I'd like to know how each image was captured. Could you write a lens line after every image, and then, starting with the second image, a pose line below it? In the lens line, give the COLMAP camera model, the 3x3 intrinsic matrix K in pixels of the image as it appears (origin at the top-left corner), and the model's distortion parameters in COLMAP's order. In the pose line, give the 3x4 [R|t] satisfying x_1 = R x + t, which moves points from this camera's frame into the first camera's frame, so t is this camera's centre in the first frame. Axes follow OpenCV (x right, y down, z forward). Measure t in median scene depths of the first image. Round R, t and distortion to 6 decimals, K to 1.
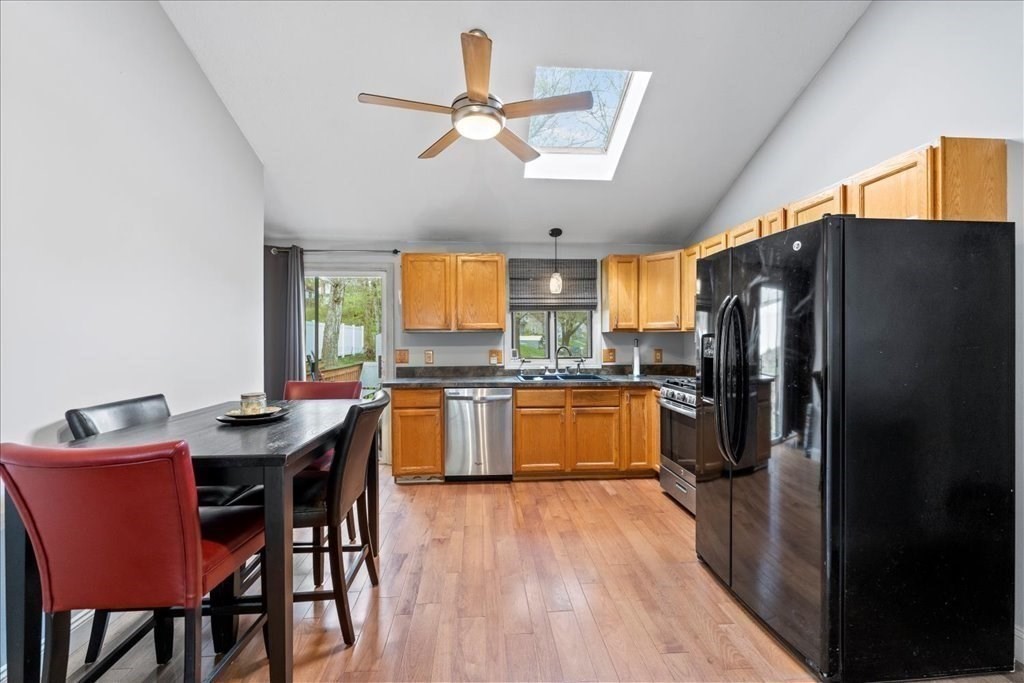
lens RADIAL K [[406.6, 0, 513.0], [0, 406.6, 340.8], [0, 0, 1]] dist [0.002493, -0.000295]
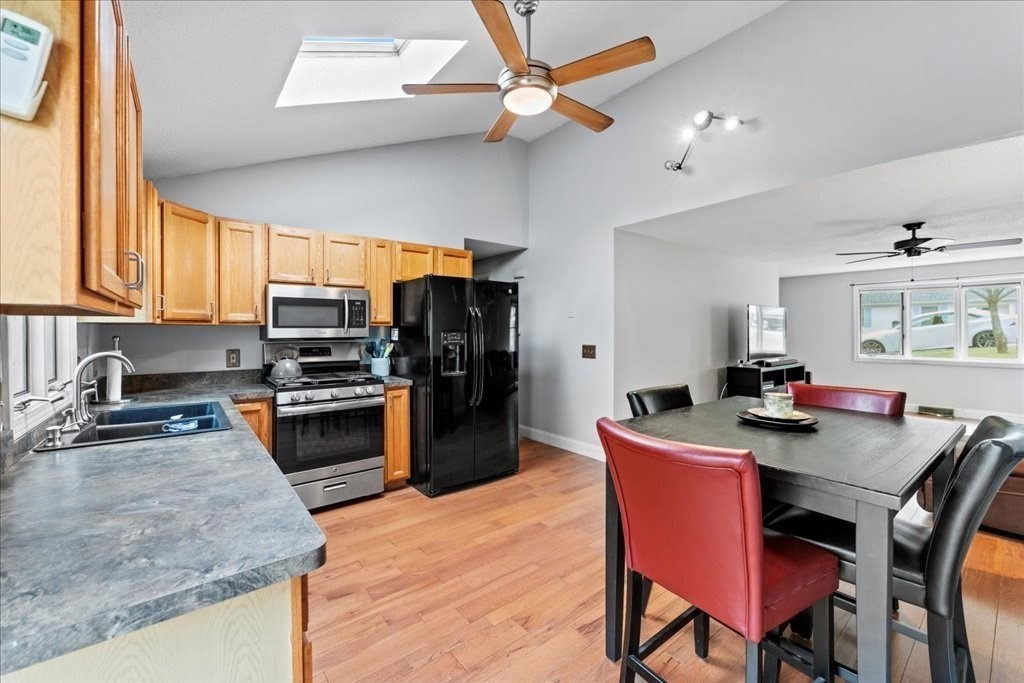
lens RADIAL K [[406.6, 0, 510.3], [0, 406.6, 336.2], [0, 0, 1]] dist [0.002493, -0.000295]
pose [[-0.547855, -0.003965, 0.836564, -0.473568], [0.007158, 0.999930, 0.009428, -0.004067], [-0.836543, 0.011153, -0.547788, 0.884416]]
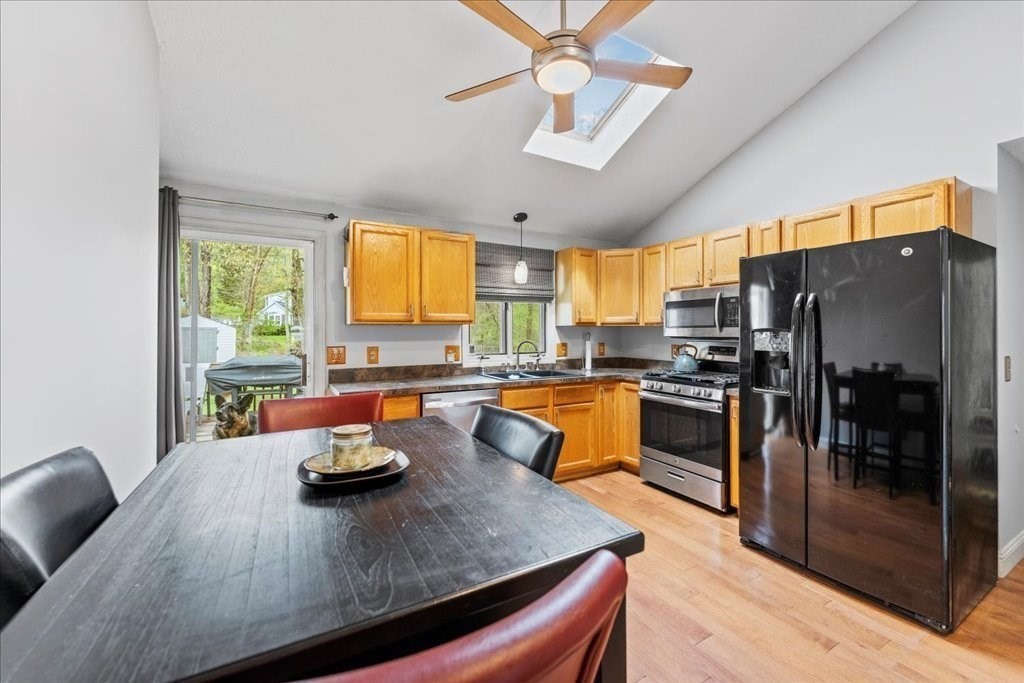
lens RADIAL K [[406.6, 0, 513.3], [0, 406.6, 331.1], [0, 0, 1]] dist [0.002493, -0.000295]
pose [[0.905595, 0.003774, 0.424126, -0.303723], [-0.000686, 0.999972, -0.007431, -0.001259], [-0.424143, 0.006439, 0.905573, 0.174210]]
